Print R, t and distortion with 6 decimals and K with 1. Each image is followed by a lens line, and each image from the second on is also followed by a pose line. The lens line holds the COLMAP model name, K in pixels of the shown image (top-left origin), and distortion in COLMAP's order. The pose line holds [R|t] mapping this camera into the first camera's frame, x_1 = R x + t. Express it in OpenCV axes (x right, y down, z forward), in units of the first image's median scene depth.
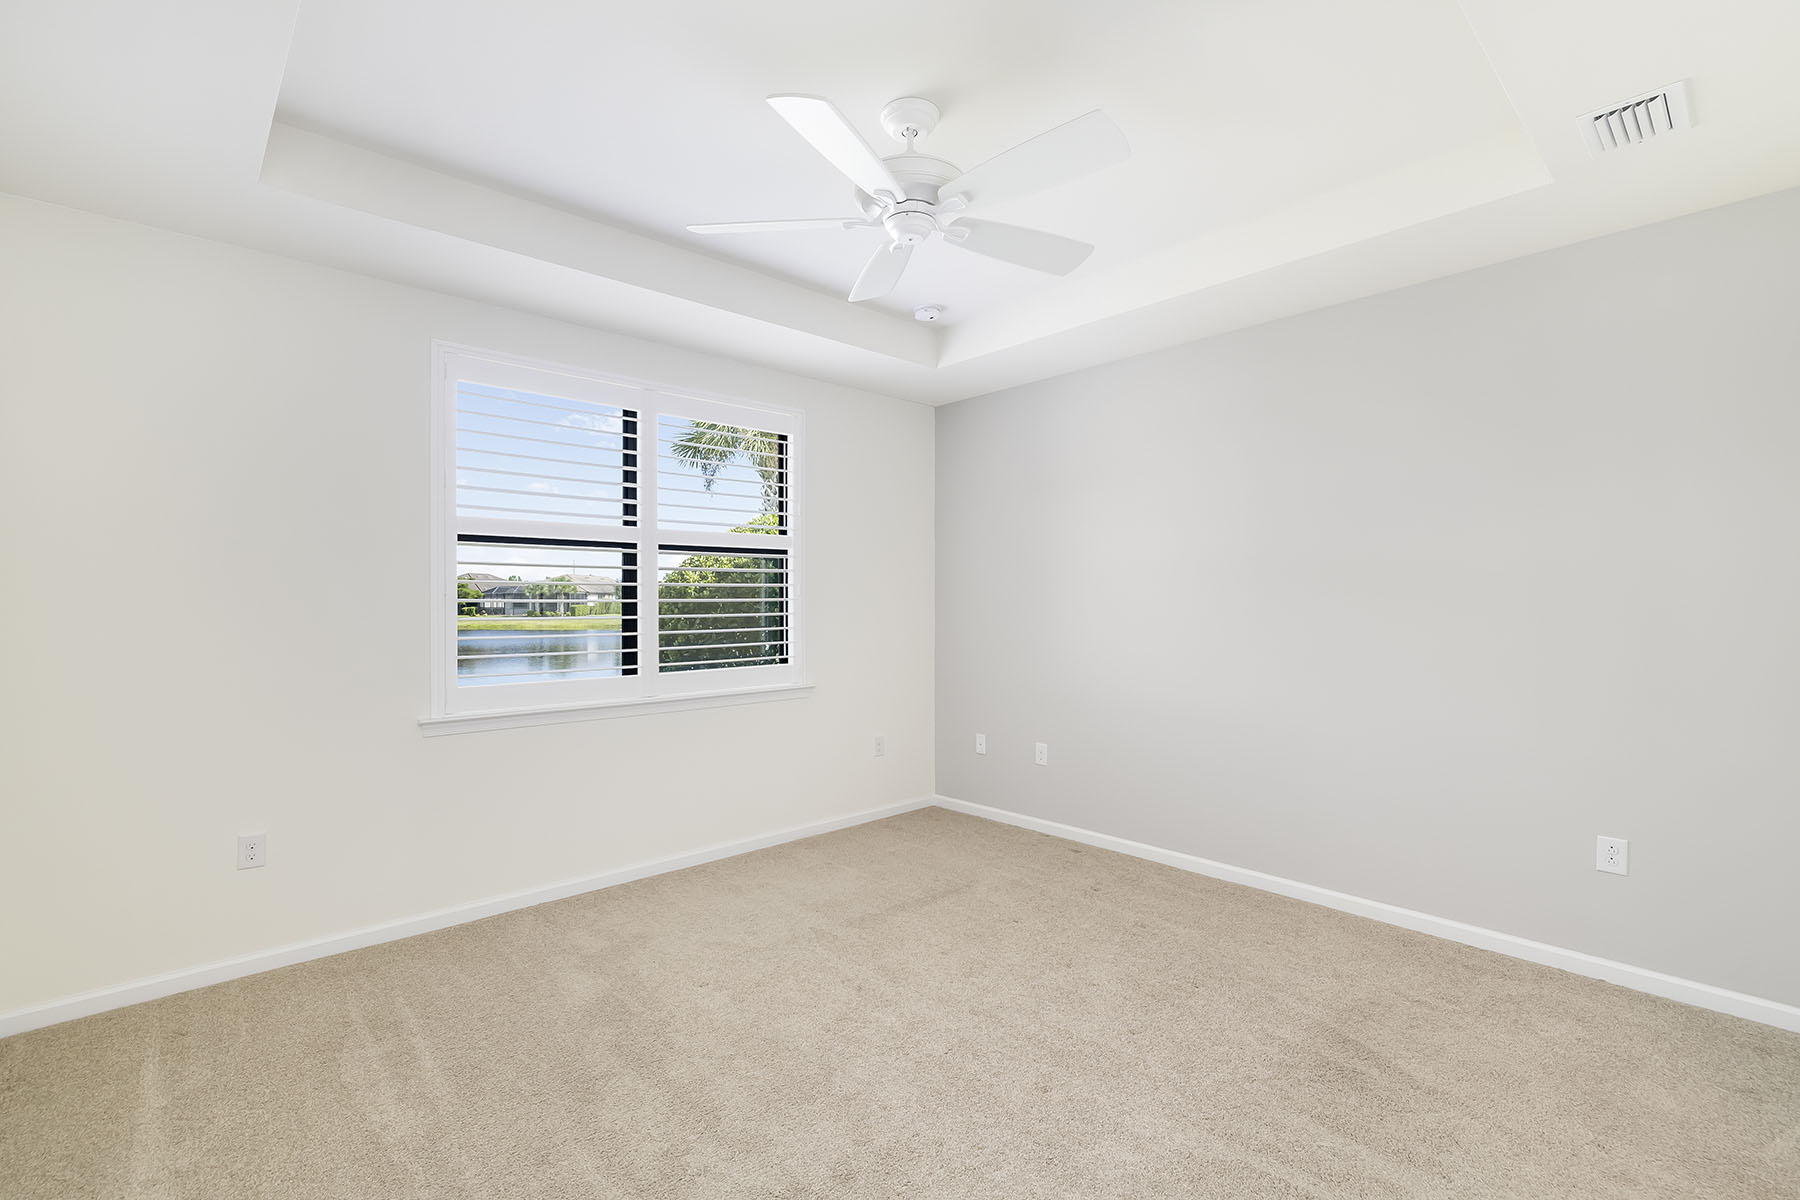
lens RADIAL K [[803.5, 0, 900.0], [0, 803.5, 600.0], [0, 0, 1]] dist [0.001195, 0.000331]
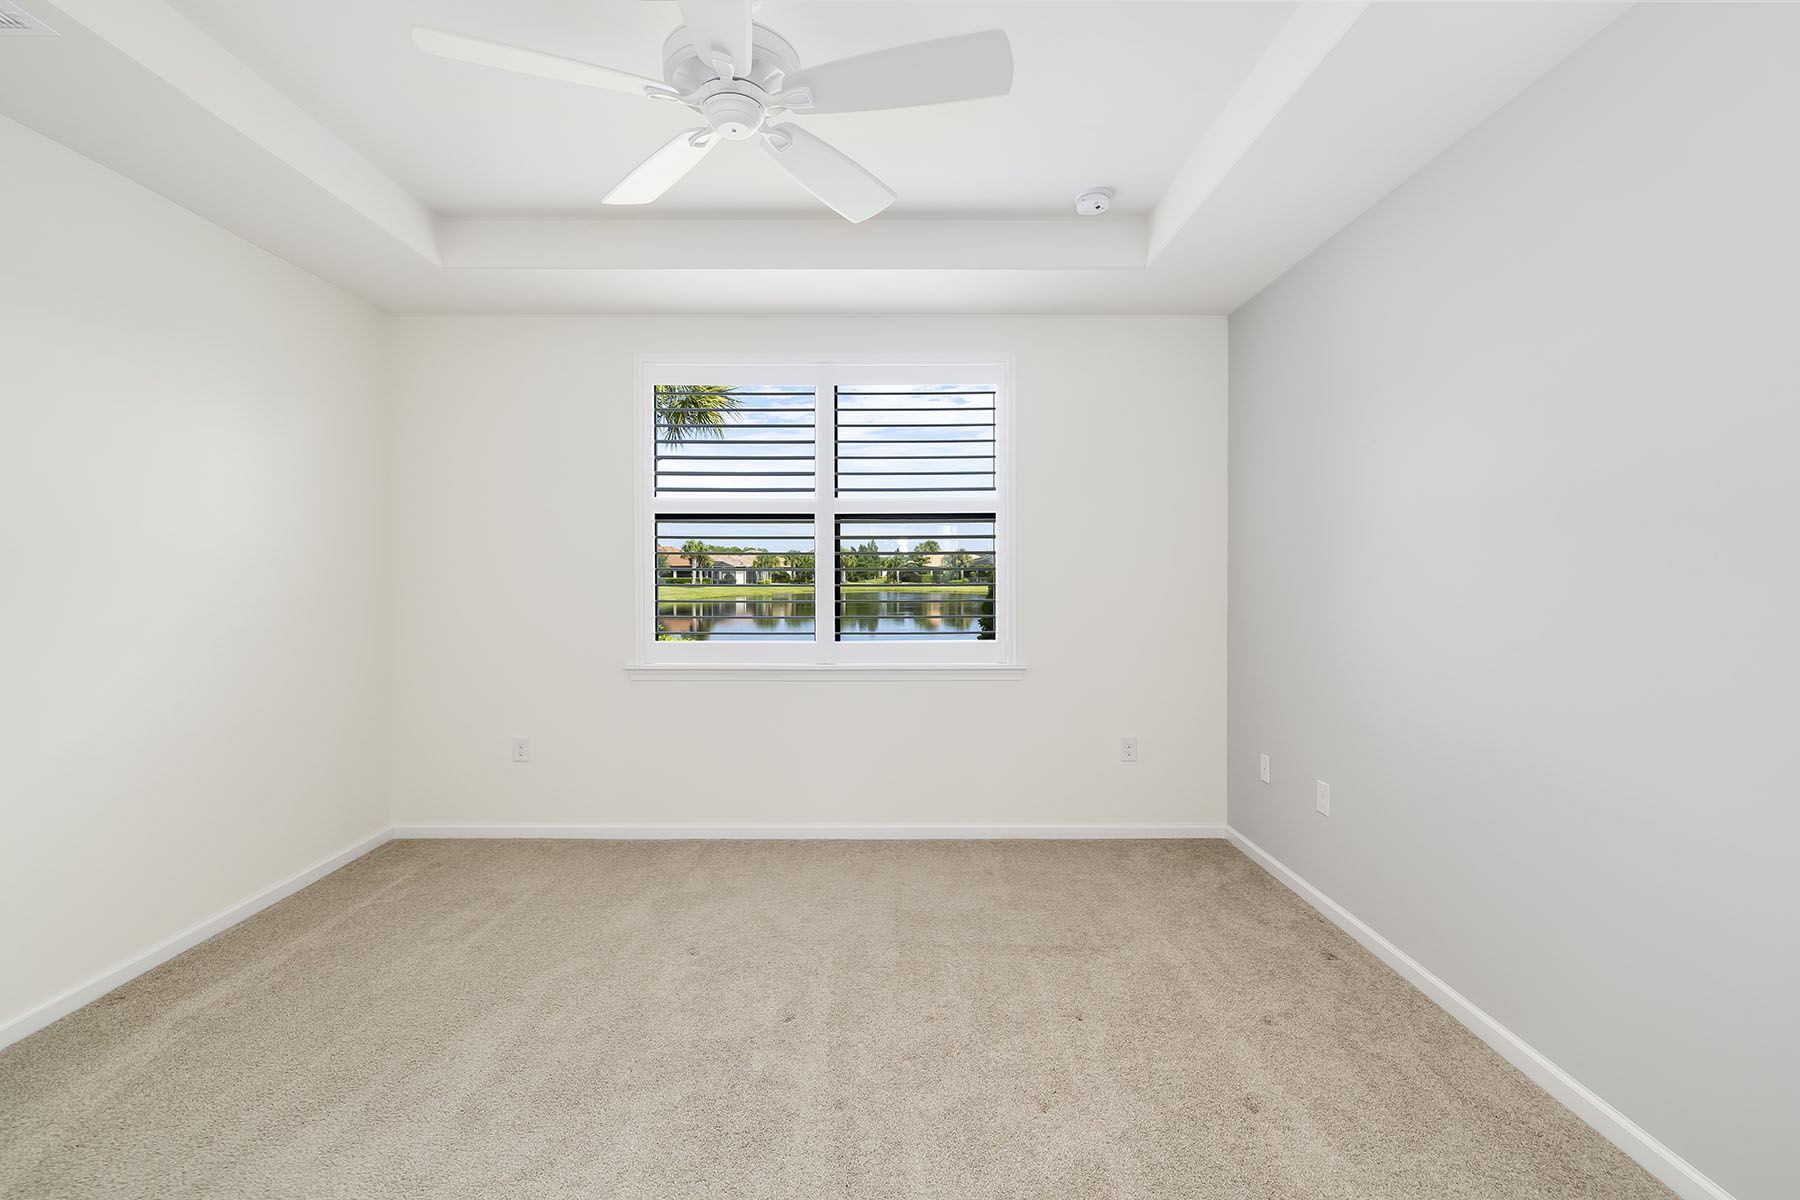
lens RADIAL K [[782.5, 0, 888.0], [0, 782.5, 580.3], [0, 0, 1]] dist [0.001556, -0.000024]
pose [[0.732042, 0.008171, -0.681210, 0.431327], [-0.000440, 0.999934, 0.011521, 0.003038], [0.681259, -0.008134, 0.731997, 0.333540]]
